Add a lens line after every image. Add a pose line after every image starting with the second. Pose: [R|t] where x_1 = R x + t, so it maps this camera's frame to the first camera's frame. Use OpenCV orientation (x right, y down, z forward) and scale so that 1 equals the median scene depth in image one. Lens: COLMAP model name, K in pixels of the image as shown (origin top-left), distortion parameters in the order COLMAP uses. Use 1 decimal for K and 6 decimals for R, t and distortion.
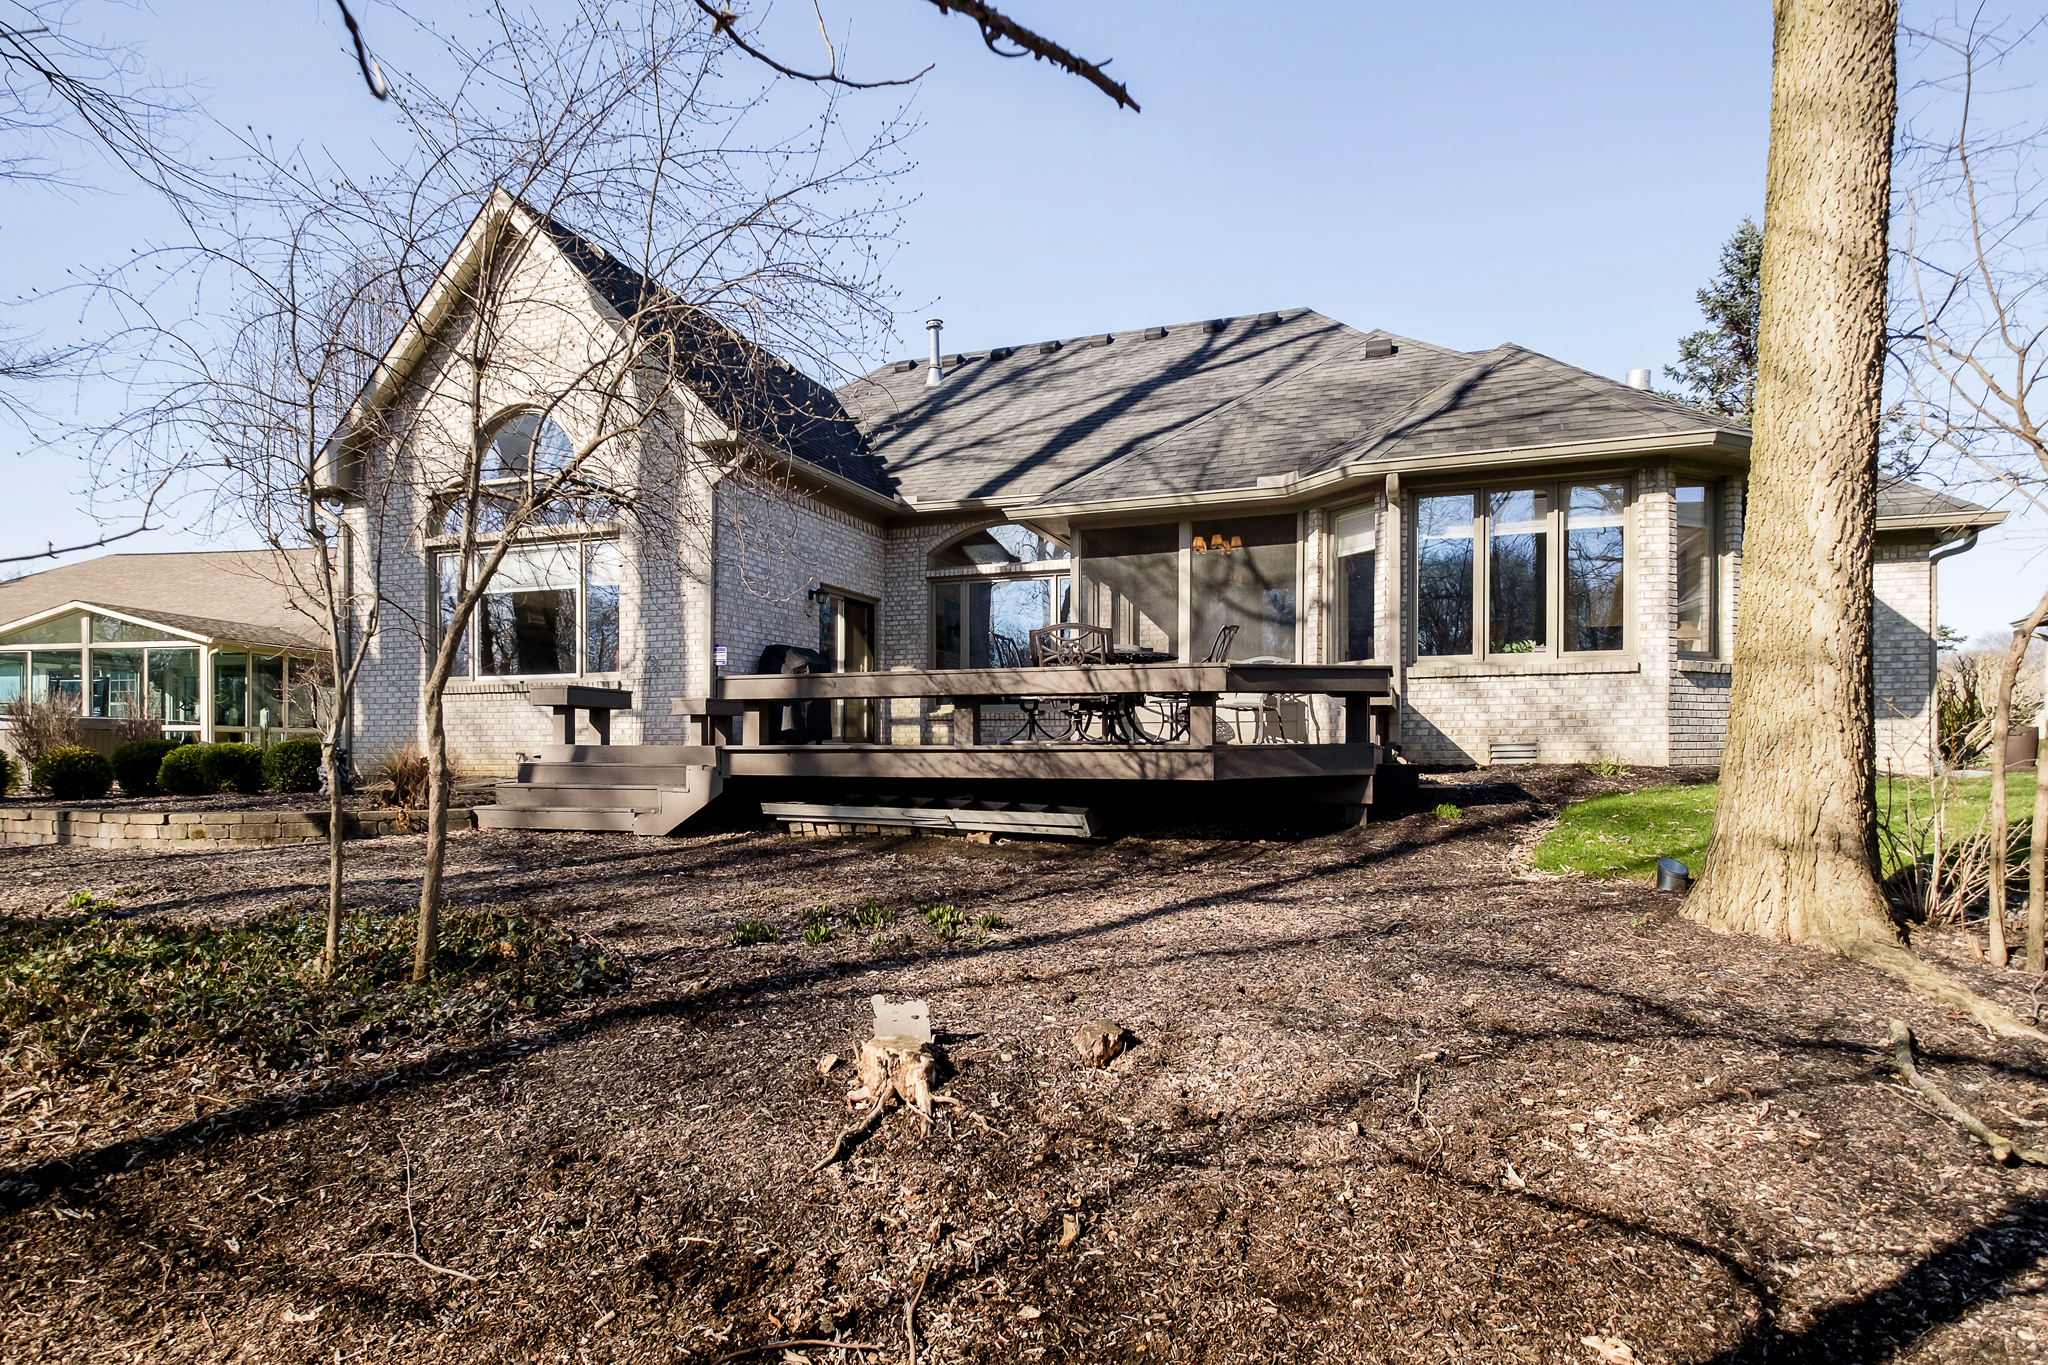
lens RADIAL K [[1132.2, 0, 1022.8], [0, 1132.2, 747.1], [0, 0, 1]] dist [0.005752, 0.001102]
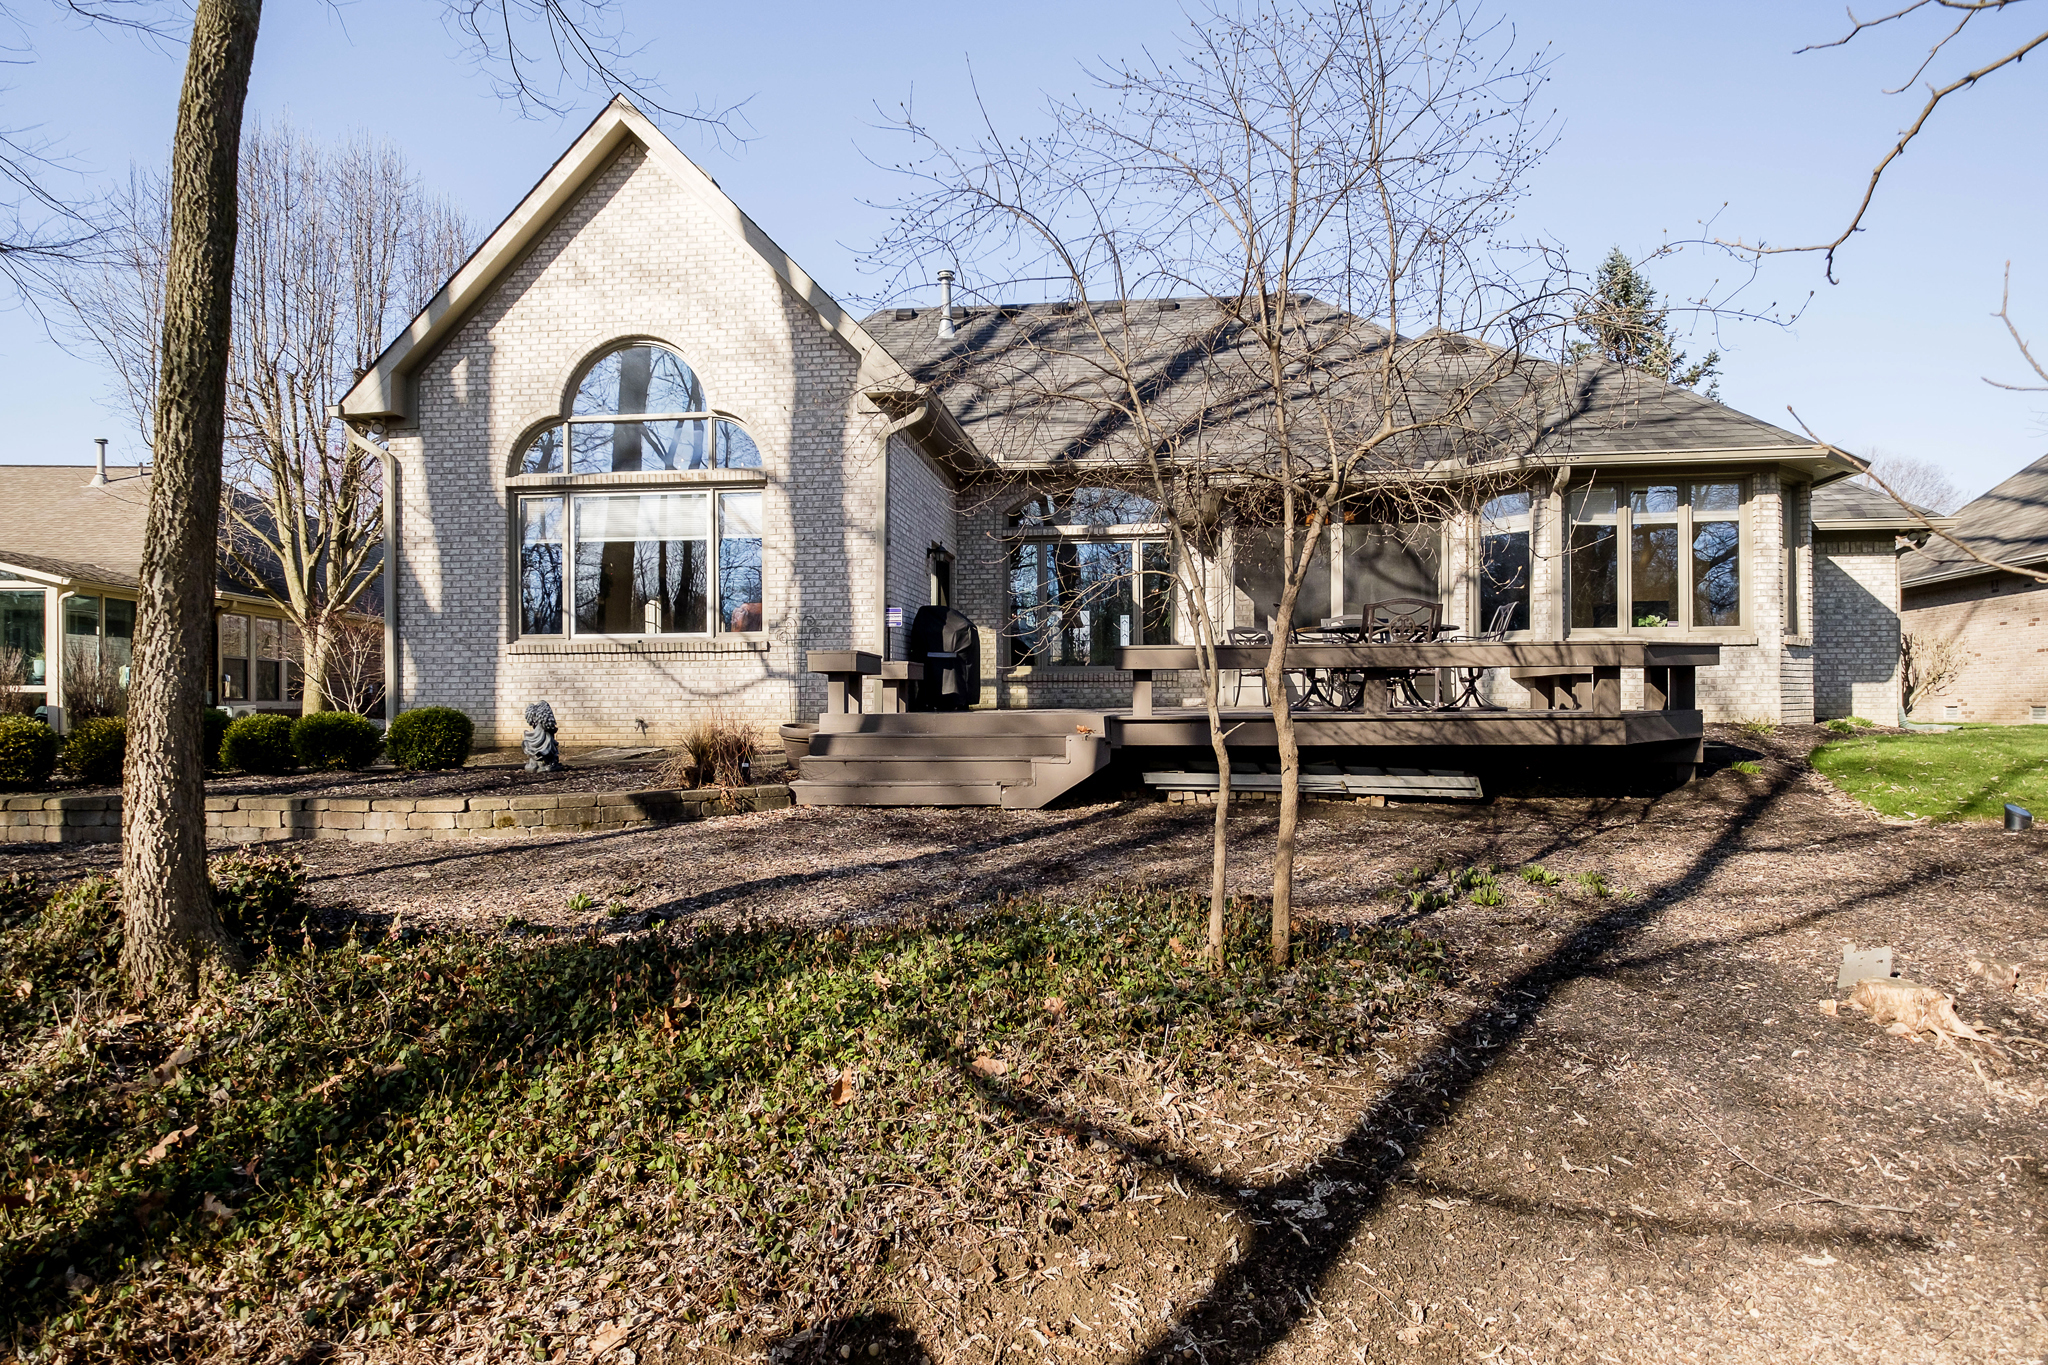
lens RADIAL K [[1161.9, 0, 1023.6], [0, 1161.9, 685.7], [0, 0, 1]] dist [-0.003126, -0.000218]
pose [[0.965028, -0.001678, 0.262140, -0.443539], [0.004608, 0.999934, -0.010563, -0.012318], [-0.262105, 0.011402, 0.964972, 0.029448]]
